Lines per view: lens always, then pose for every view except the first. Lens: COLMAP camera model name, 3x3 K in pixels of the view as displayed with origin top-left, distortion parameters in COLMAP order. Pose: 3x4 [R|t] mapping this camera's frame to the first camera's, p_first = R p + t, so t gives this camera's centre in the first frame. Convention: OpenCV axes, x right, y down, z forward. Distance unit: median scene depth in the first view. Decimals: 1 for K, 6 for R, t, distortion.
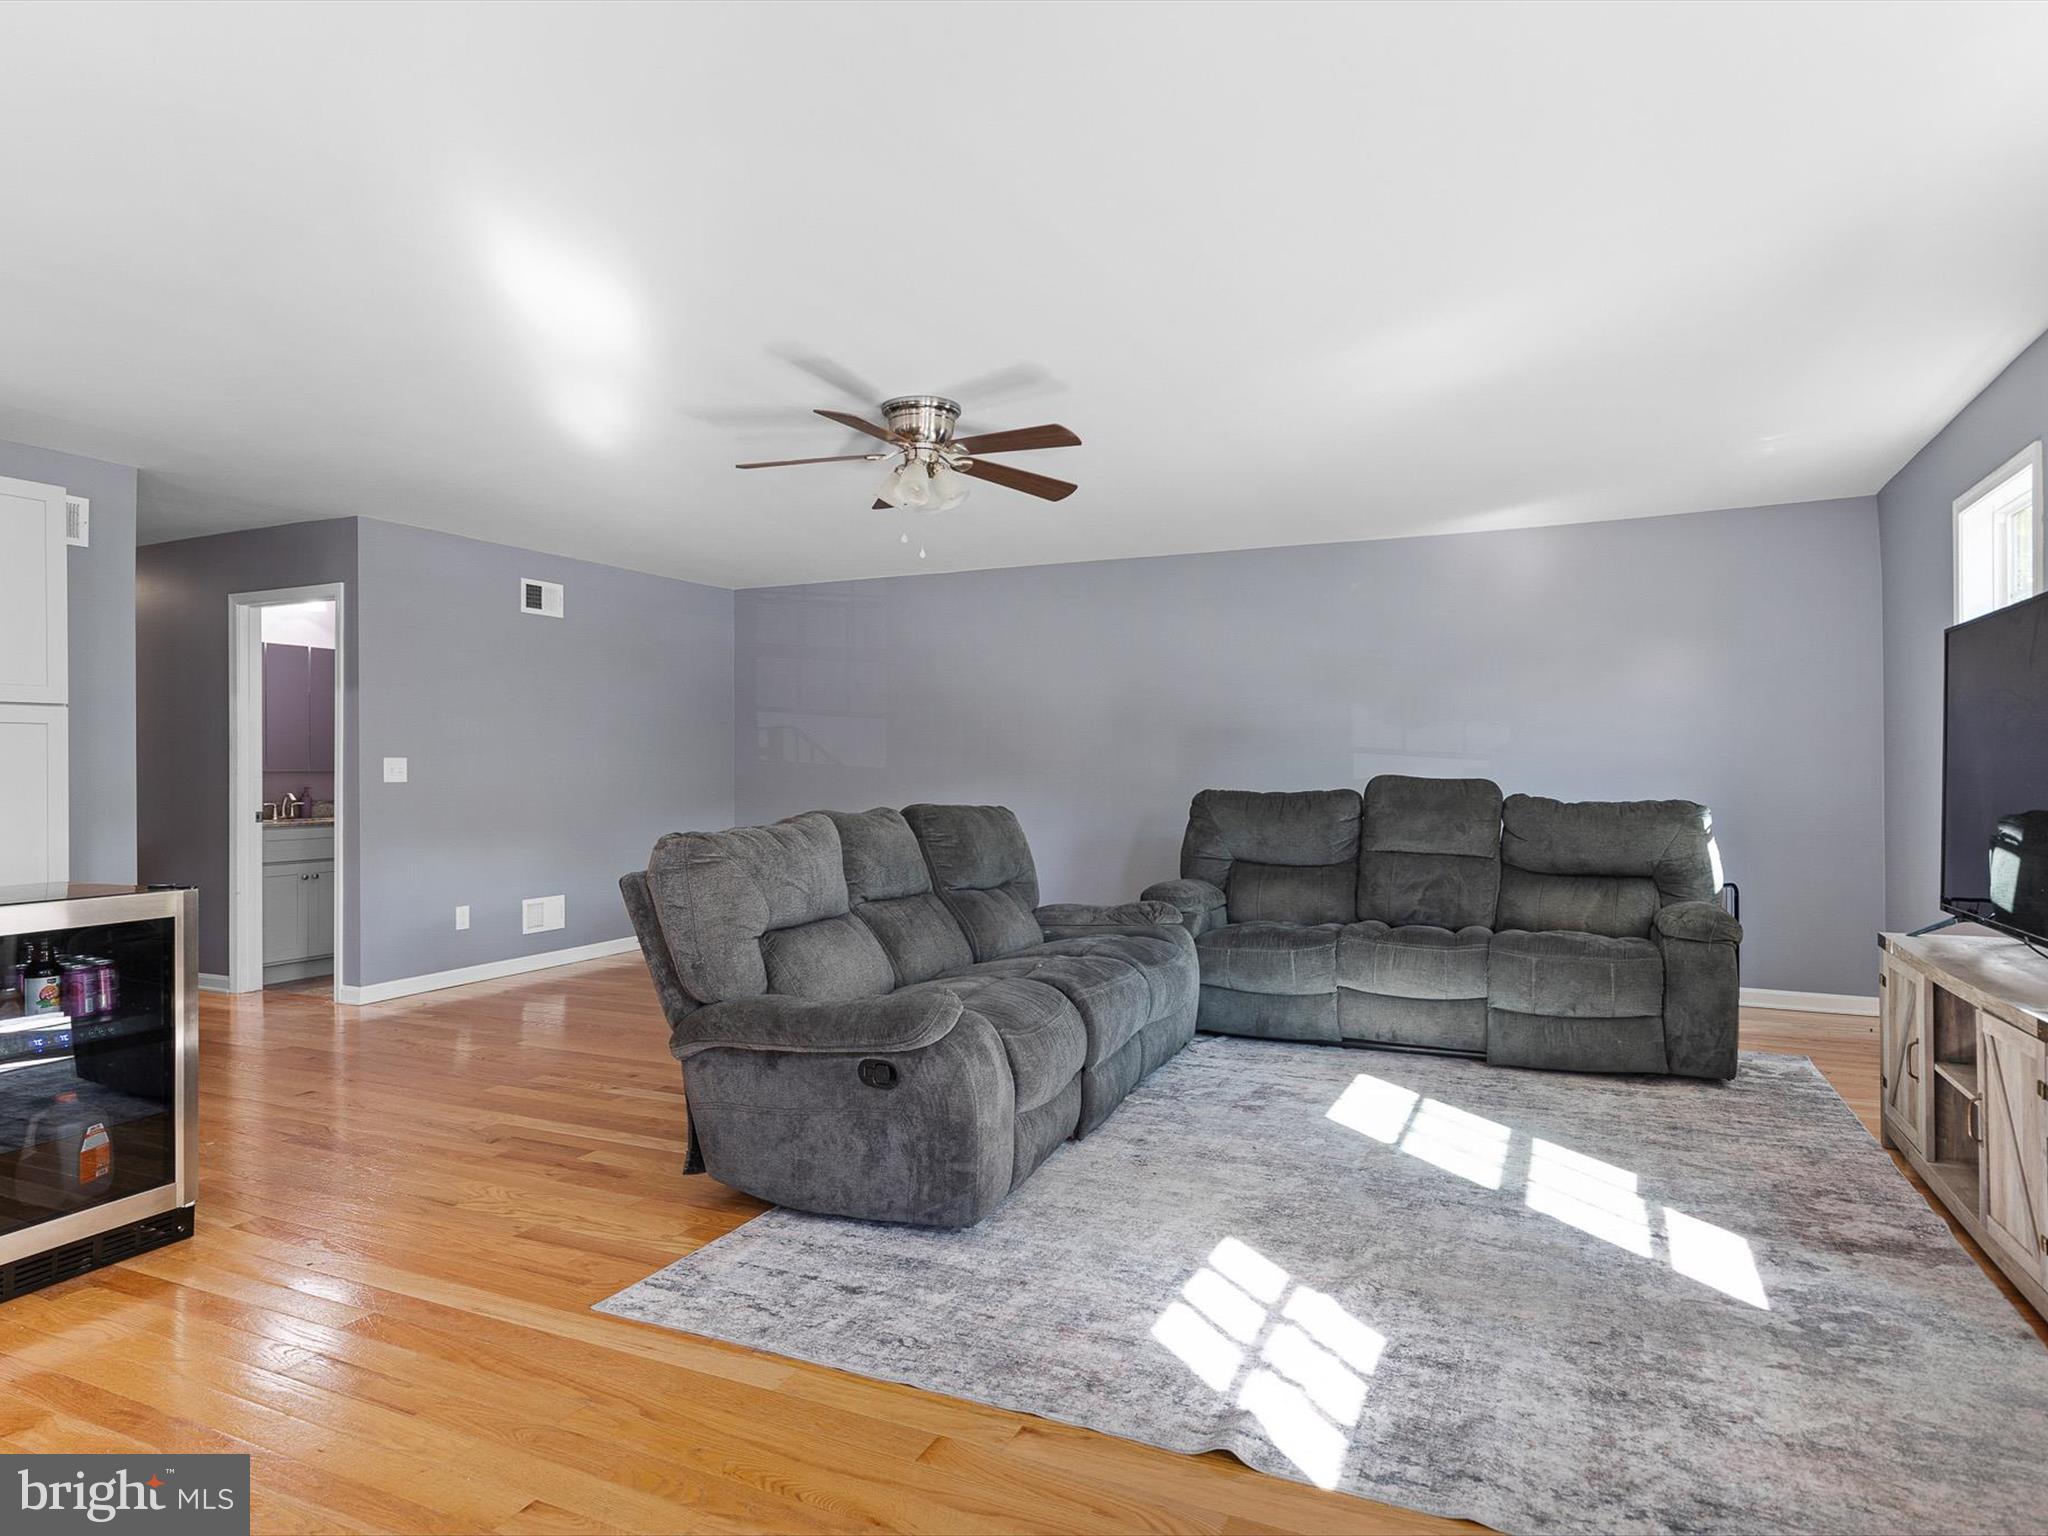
lens RADIAL K [[1194.6, 0, 1024.0], [0, 1194.6, 768.0], [0, 0, 1]] dist [0.000844, -0.034869]
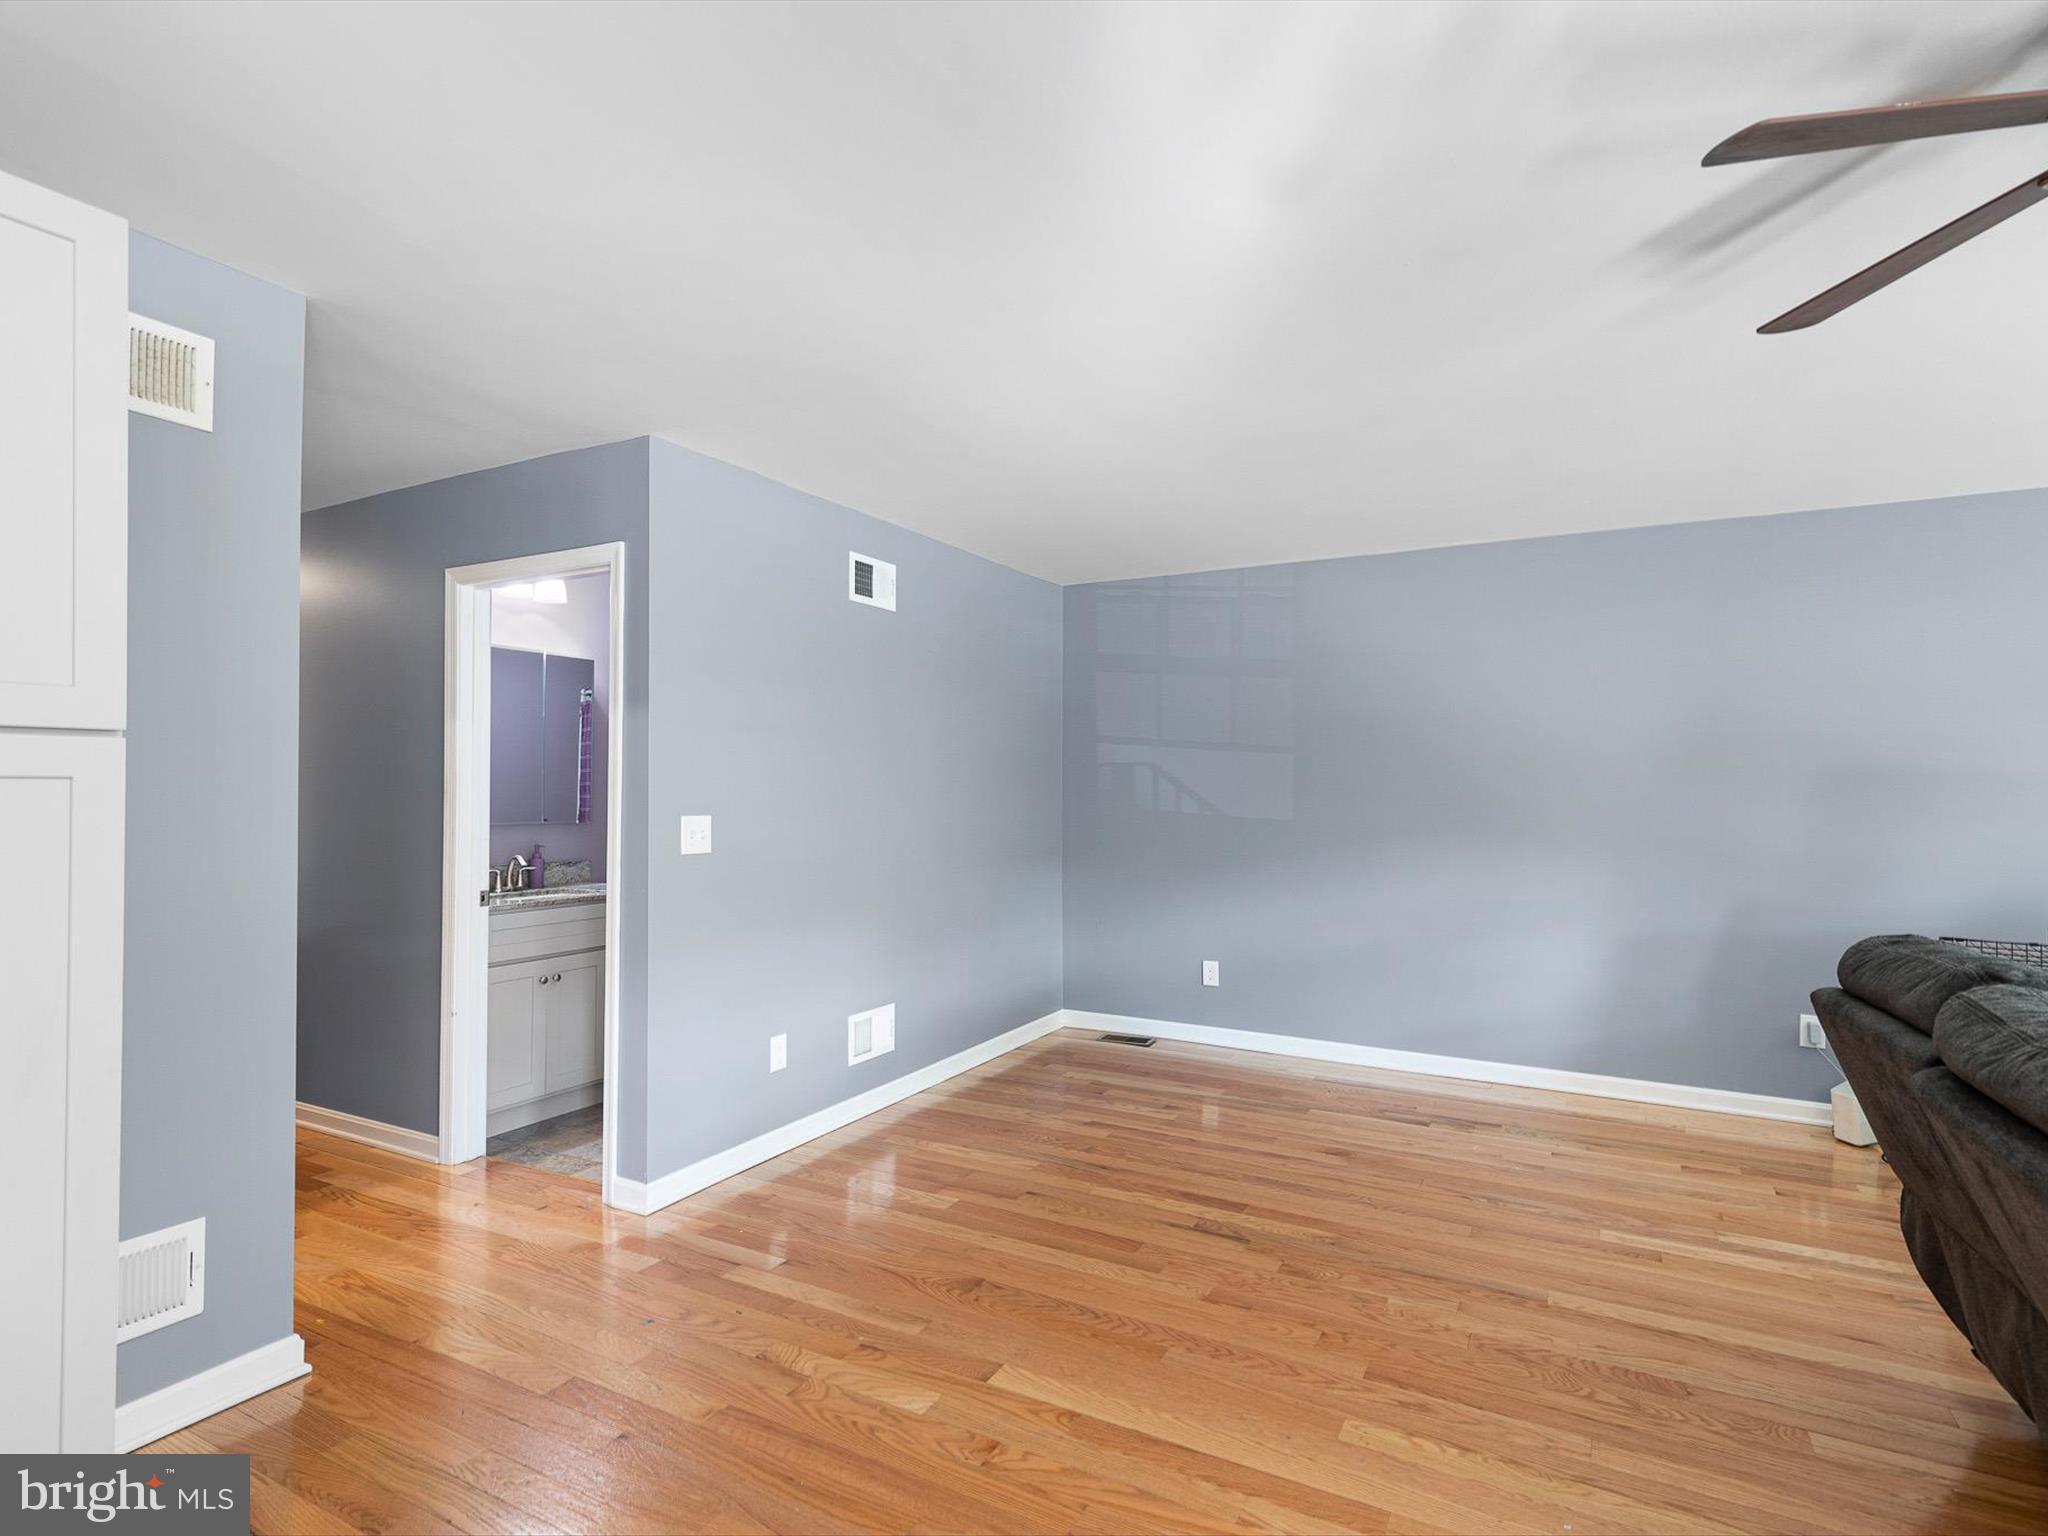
lens RADIAL K [[1063.0, 0, 1024.0], [0, 1063.0, 768.0], [0, 0, 1]] dist [-0.030755, 0.000168]
pose [[0.998190, 0.004778, -0.059956, -0.291330], [-0.005983, 0.999783, -0.019943, -0.022082], [0.059847, 0.020266, 0.998002, 0.403796]]
